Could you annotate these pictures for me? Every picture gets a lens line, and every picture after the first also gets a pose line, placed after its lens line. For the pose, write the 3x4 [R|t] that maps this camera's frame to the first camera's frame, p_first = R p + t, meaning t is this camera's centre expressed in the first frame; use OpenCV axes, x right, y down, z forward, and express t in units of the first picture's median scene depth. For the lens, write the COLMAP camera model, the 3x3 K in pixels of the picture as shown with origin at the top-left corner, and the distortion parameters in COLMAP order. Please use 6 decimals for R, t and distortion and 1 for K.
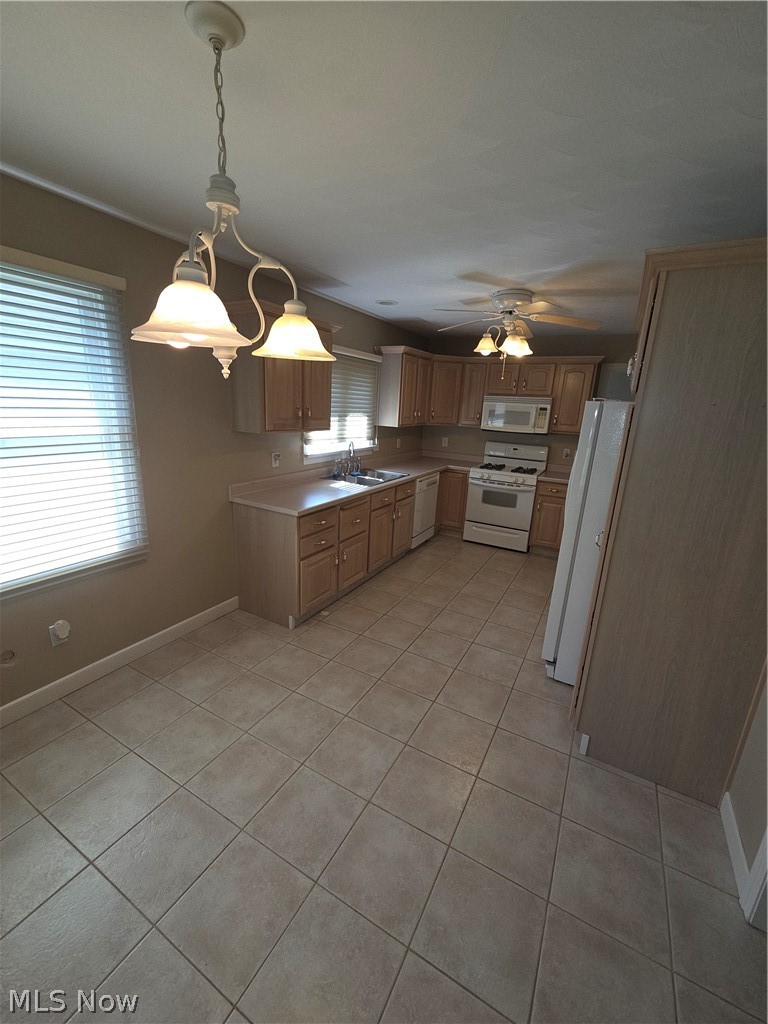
lens RADIAL K [[419.7, 0, 384.0], [0, 419.7, 512.0], [0, 0, 1]] dist [0.000670, 0.000064]
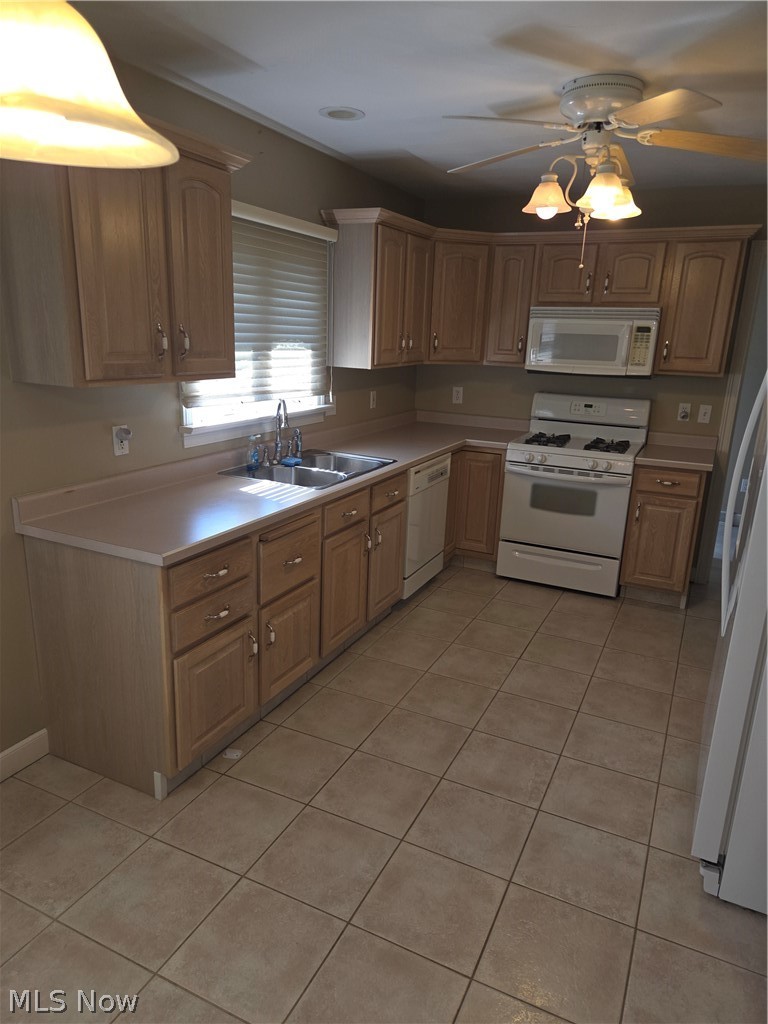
lens RADIAL K [[687.8, 0, 385.7], [0, 687.8, 520.8], [0, 0, 1]] dist [0.073156, -0.063535]
pose [[0.998243, -0.027338, 0.052577, 0.000563], [0.026371, 0.999472, 0.019006, -0.032698], [-0.053068, -0.017587, 0.998436, 0.153162]]
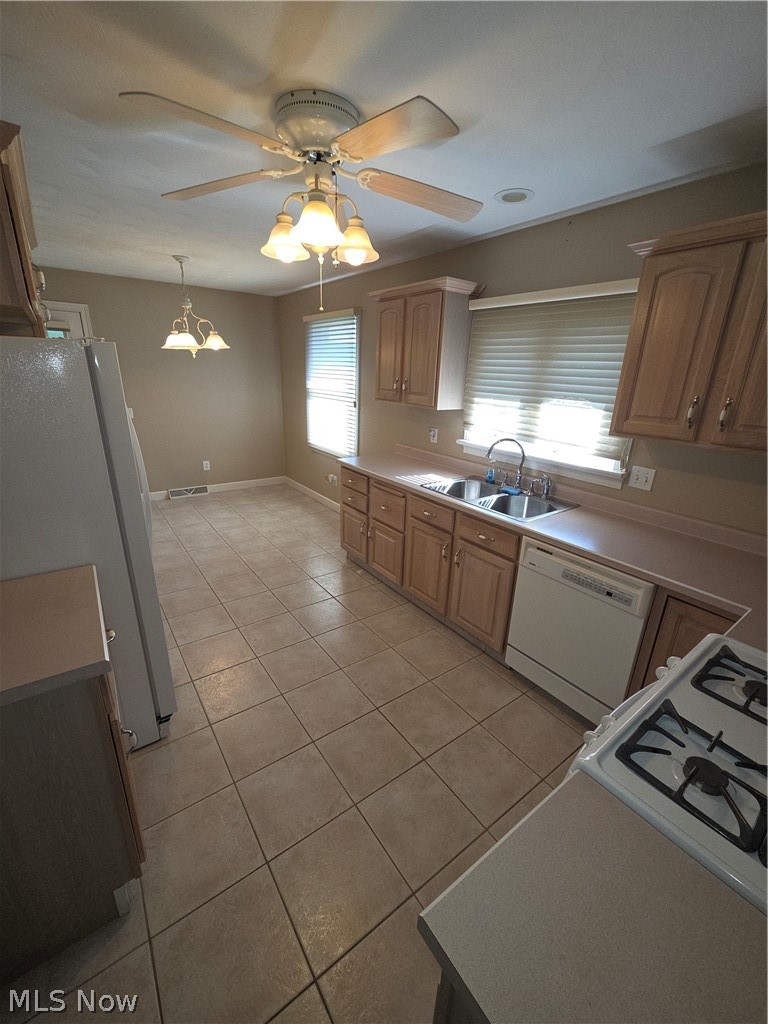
lens RADIAL K [[419.7, 0, 384.0], [0, 419.7, 512.0], [0, 0, 1]] dist [0.000670, 0.000064]
pose [[-0.421237, 0.232047, -0.876763, 0.603955], [-0.283401, 0.884630, 0.370287, -0.252667], [0.861536, 0.404454, -0.306877, 1.069095]]
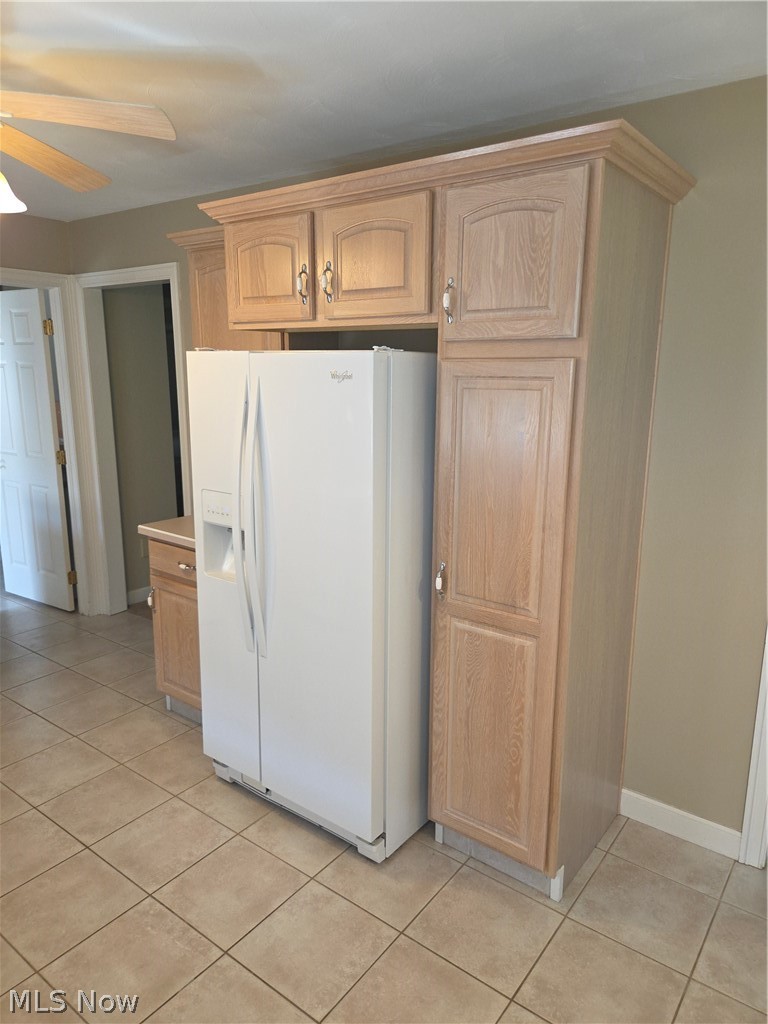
lens RADIAL K [[687.8, 0, 385.7], [0, 687.8, 520.8], [0, 0, 1]] dist [0.073156, -0.063535]
pose [[0.138313, -0.259763, 0.955716, -0.219780], [0.251914, 0.942480, 0.219708, -0.135350], [-0.957815, 0.210370, 0.195795, 0.469533]]
